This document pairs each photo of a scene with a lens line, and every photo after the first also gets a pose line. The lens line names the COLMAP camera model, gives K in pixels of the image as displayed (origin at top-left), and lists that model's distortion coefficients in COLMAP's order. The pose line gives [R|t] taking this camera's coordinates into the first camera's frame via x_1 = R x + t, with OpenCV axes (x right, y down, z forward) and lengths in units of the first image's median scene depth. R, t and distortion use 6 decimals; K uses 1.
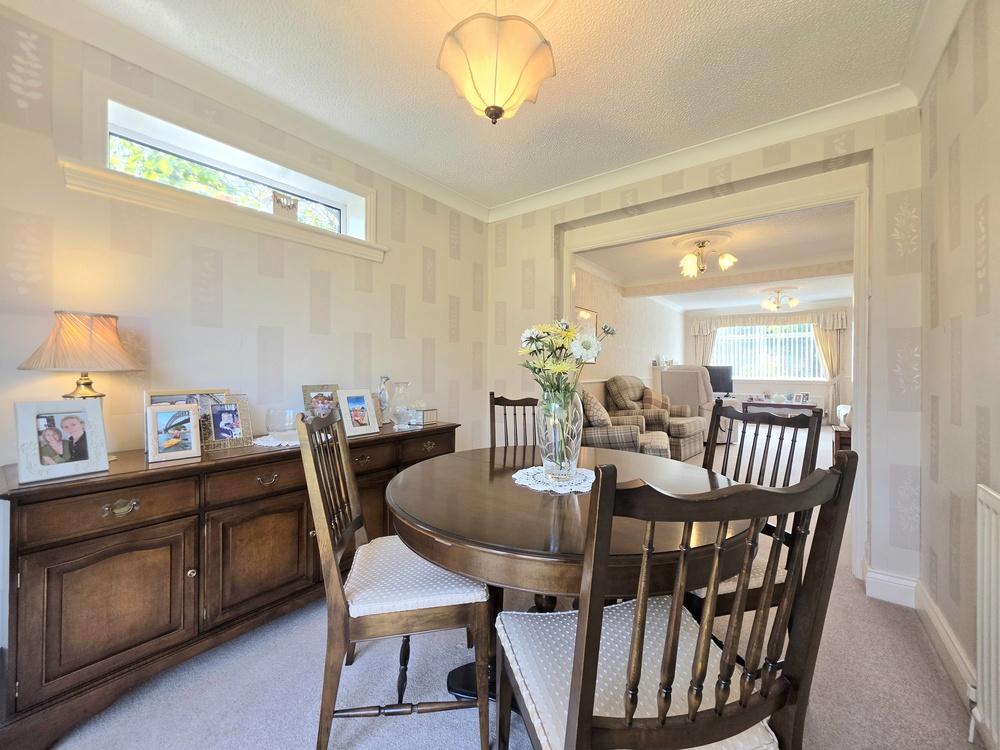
lens RADIAL K [[404.8, 0, 495.9], [0, 404.8, 369.4], [0, 0, 1]] dist [-0.000026, 0.000027]
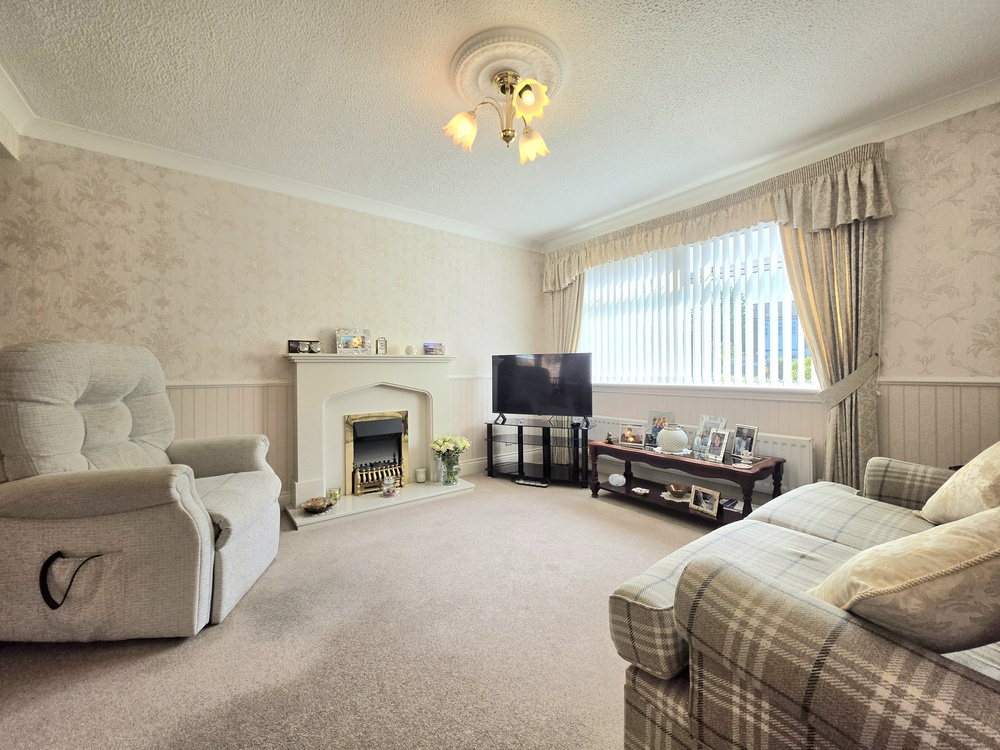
lens RADIAL K [[396.3, 0, 504.0], [0, 396.3, 370.2], [0, 0, 1]] dist [-0.002000, -0.000125]
pose [[0.965659, -0.009819, -0.259627, 0.656387], [0.008180, 0.999939, -0.007394, 0.012707], [0.259684, 0.005016, 0.965681, 0.630351]]
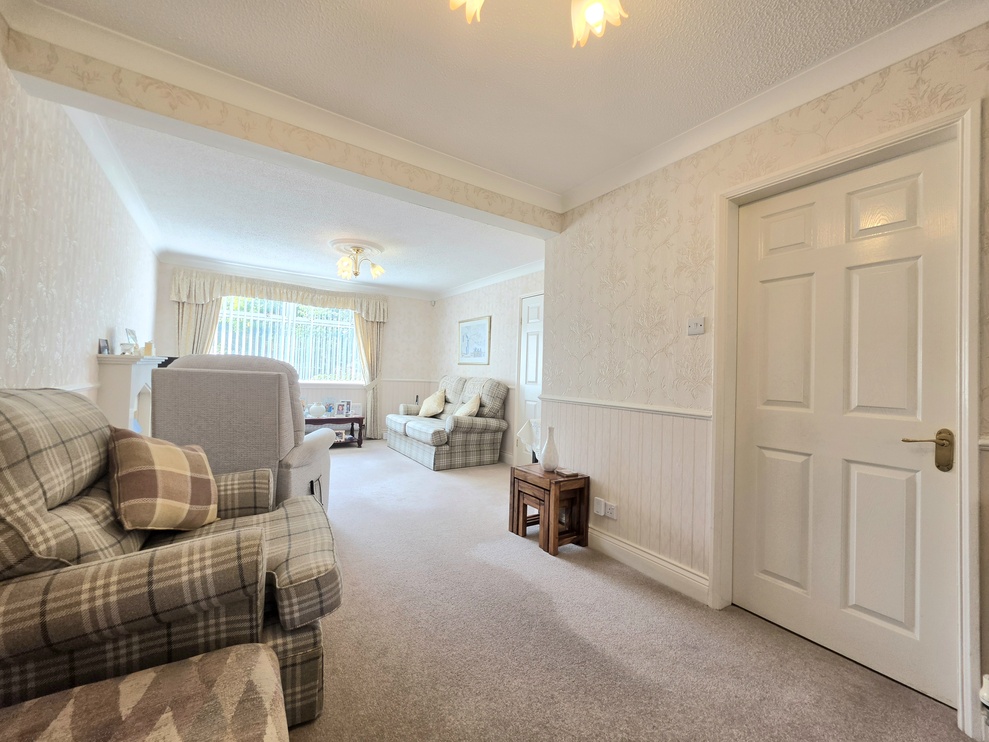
lens RADIAL K [[400.4, 0, 490.5], [0, 400.4, 365.4], [0, 0, 1]] dist [-0.000026, 0.000027]
pose [[0.327262, 0.025951, 0.944577, 0.148497], [-0.023050, 0.999545, -0.019475, 0.000891], [-0.944652, -0.015399, 0.327711, 0.508066]]
